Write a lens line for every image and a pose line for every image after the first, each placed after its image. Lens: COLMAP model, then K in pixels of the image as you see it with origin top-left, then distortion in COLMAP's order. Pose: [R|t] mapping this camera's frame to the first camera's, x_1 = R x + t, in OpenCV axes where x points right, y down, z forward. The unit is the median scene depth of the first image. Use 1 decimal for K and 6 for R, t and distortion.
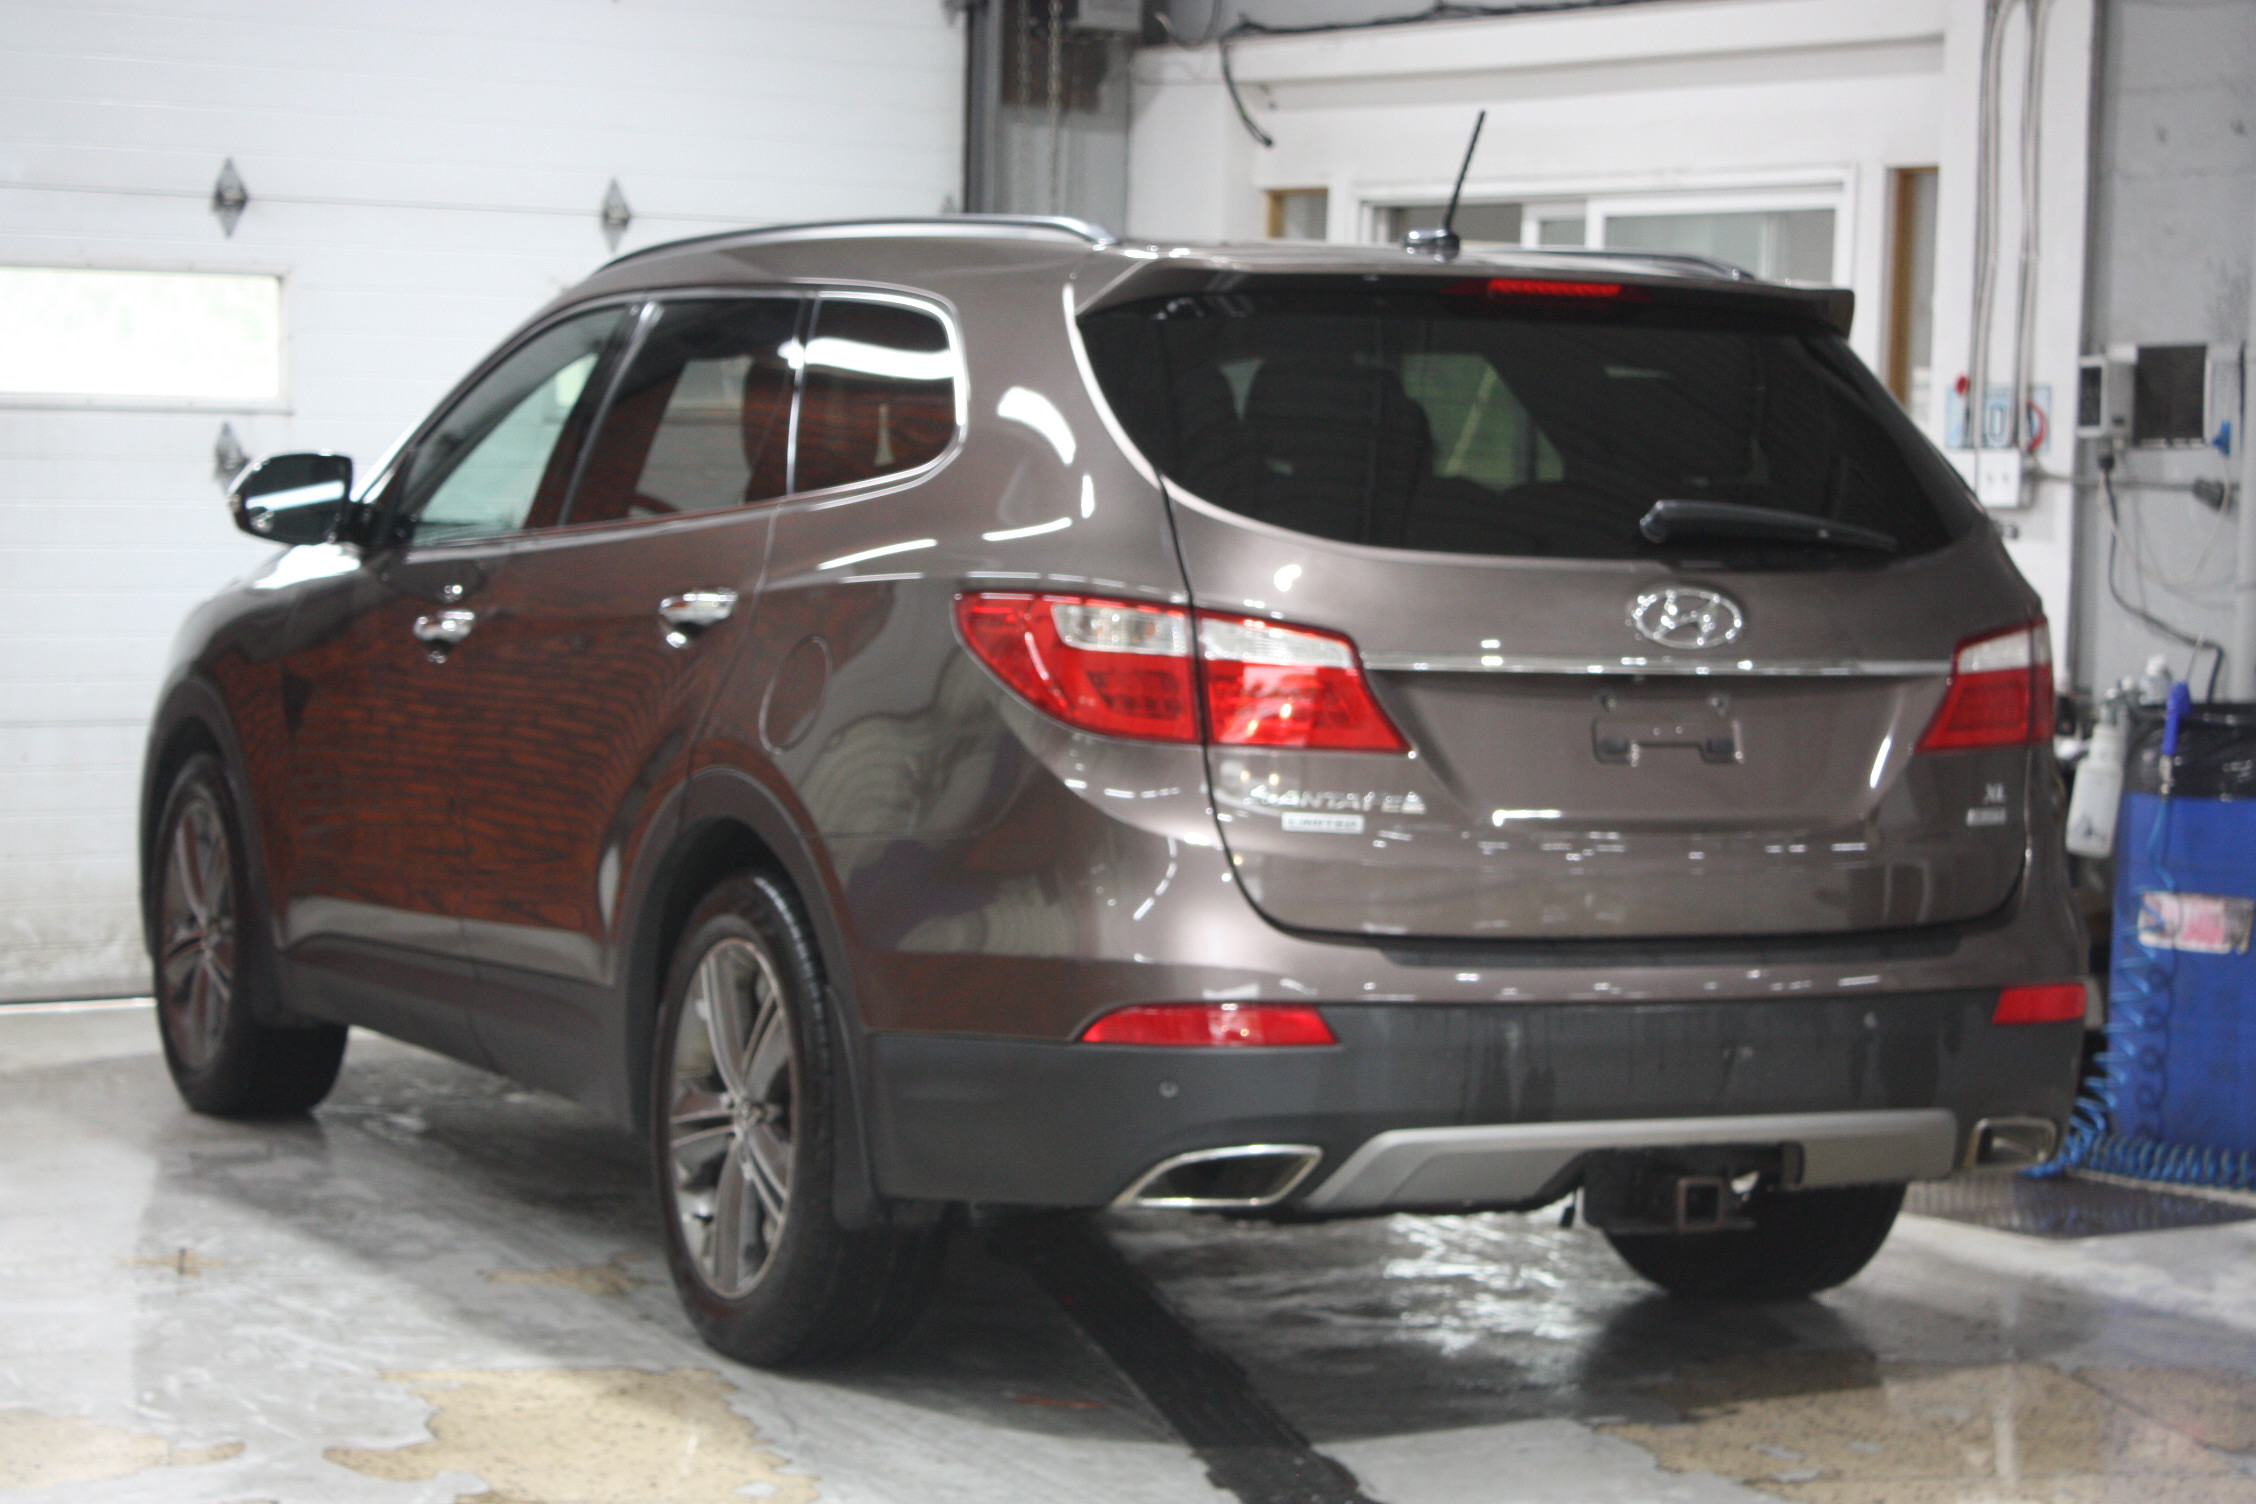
lens RADIAL K [[5172.8, 0, 1137.7], [0, 5172.8, 751.7], [0, 0, 1]] dist [0.074105, 0.000000]
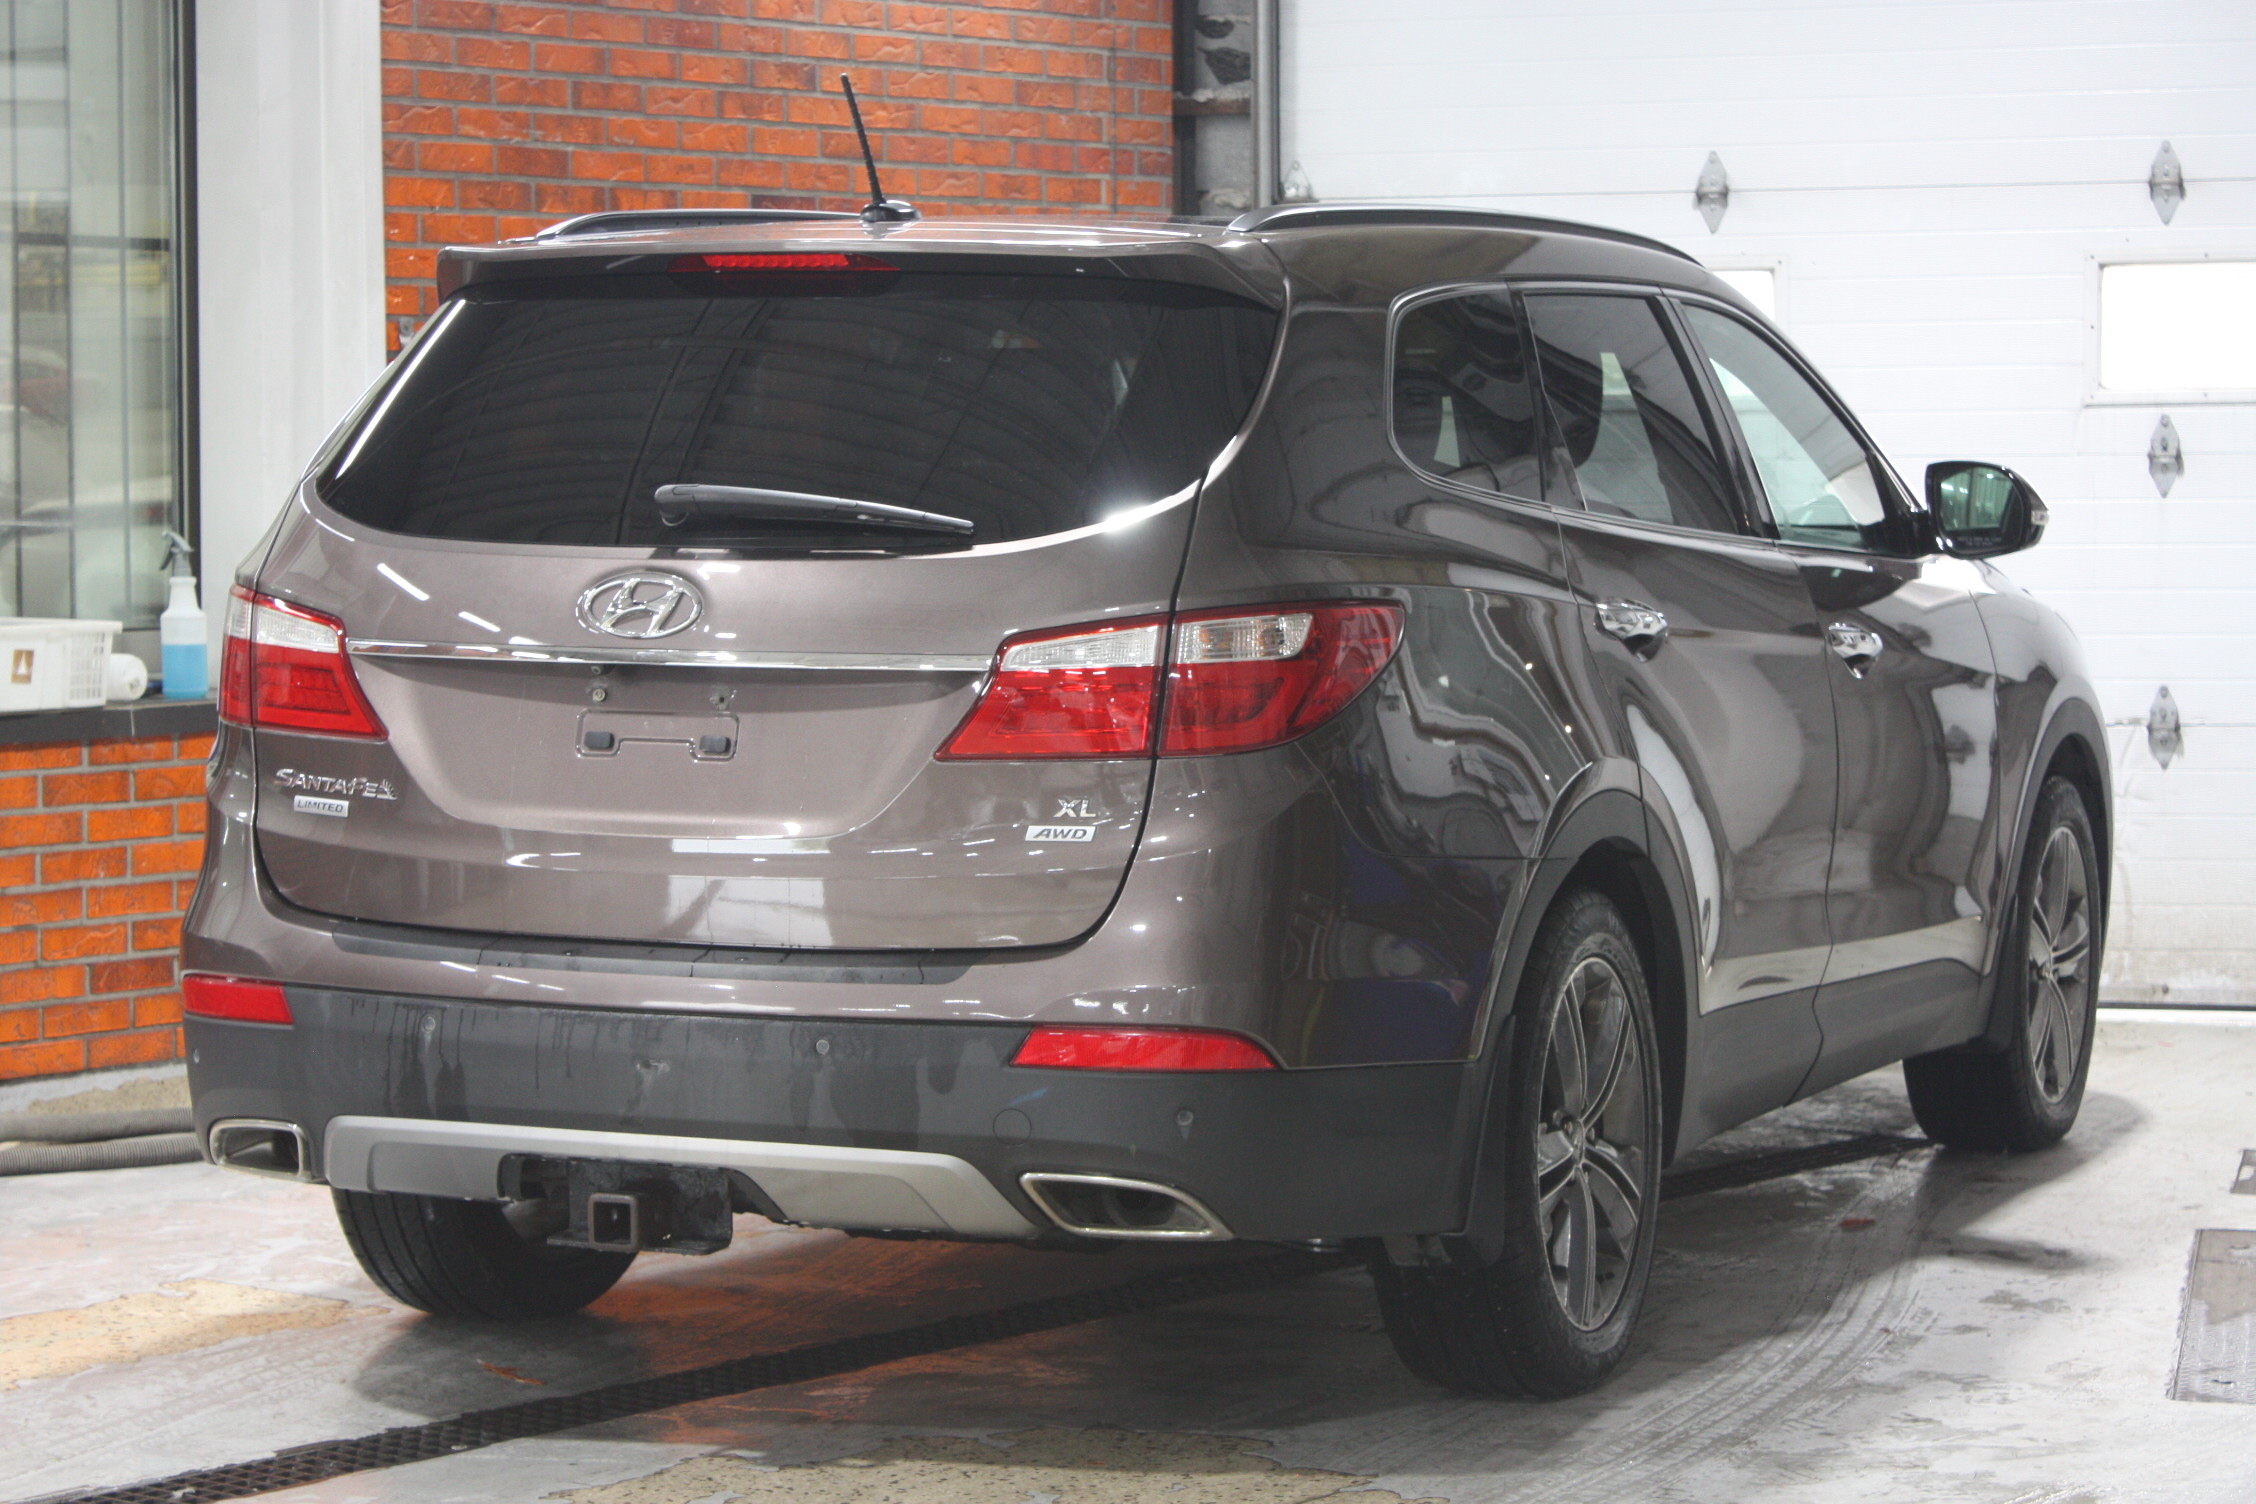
lens RADIAL K [[5283.0, 0, 1133.5], [0, 5283.0, 747.1], [0, 0, 1]] dist [-0.050252, 0.000000]
pose [[0.641764, 0.025843, -0.766467, 0.900904], [-0.028190, 0.999552, 0.010098, -0.012206], [0.766384, 0.015126, 0.642205, 0.444045]]
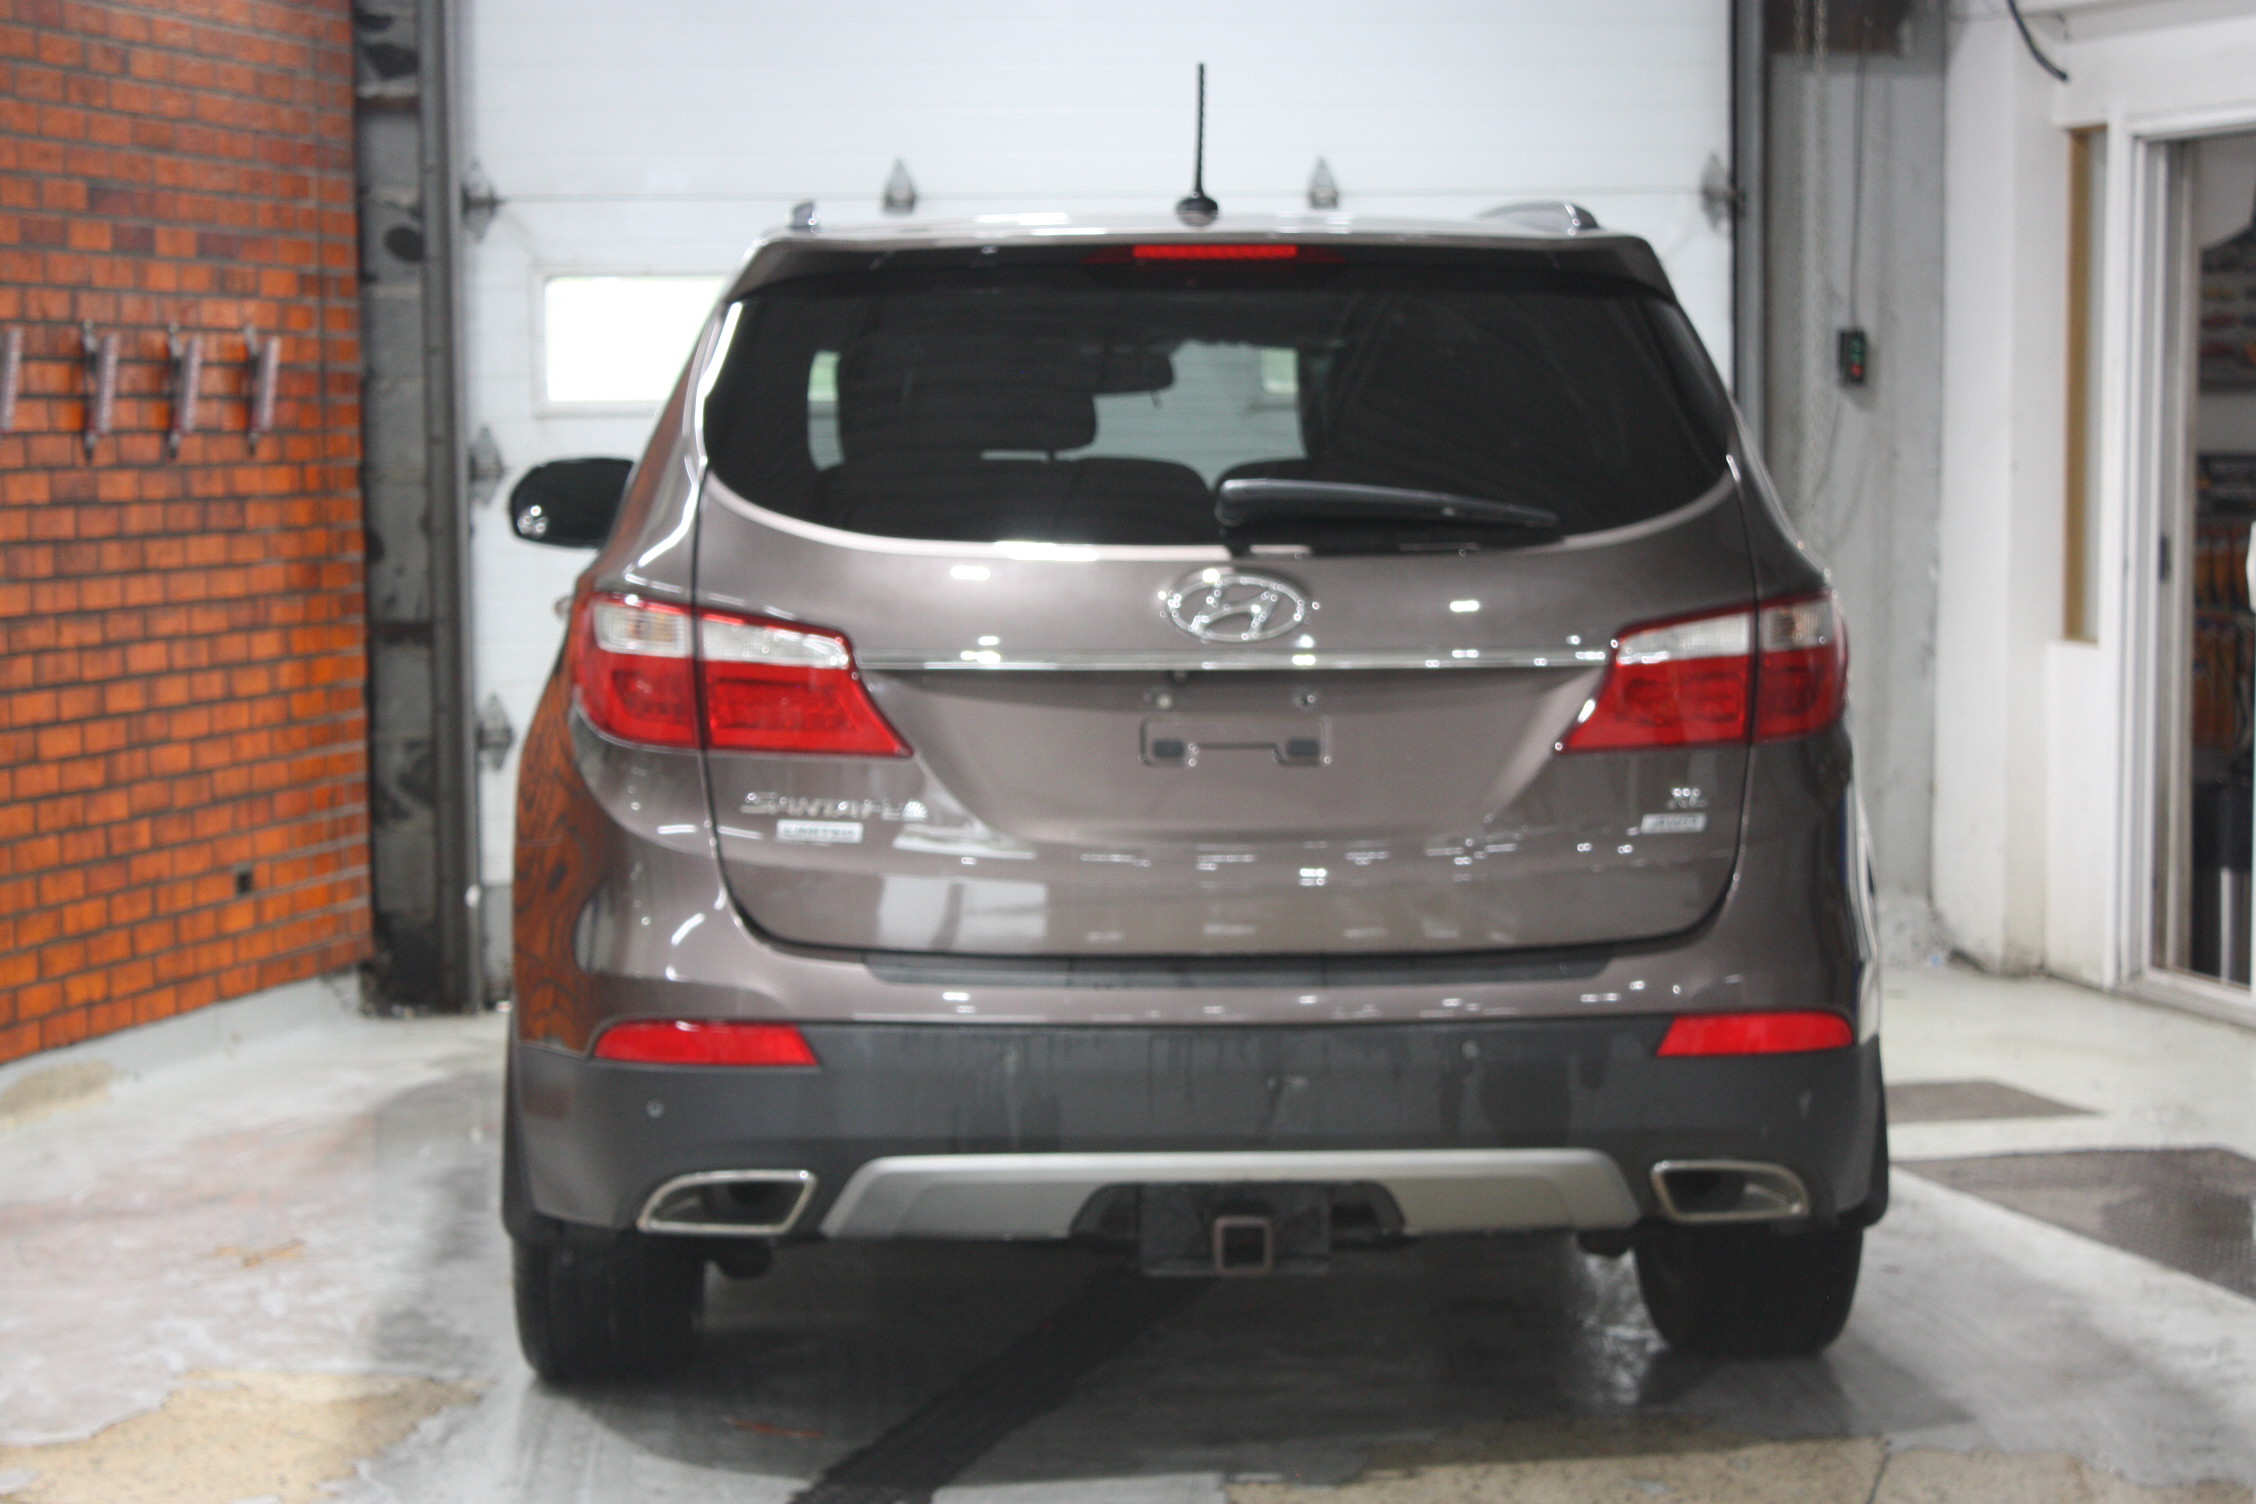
lens RADIAL K [[5154.5, 0, 1111.9], [0, 5154.5, 766.9], [0, 0, 1]] dist [0.108980, 0.000000]
pose [[0.912792, -0.003328, -0.408411, 0.456060], [0.007037, 0.999947, 0.007578, -0.004675], [0.408364, -0.009791, 0.912767, 0.154639]]
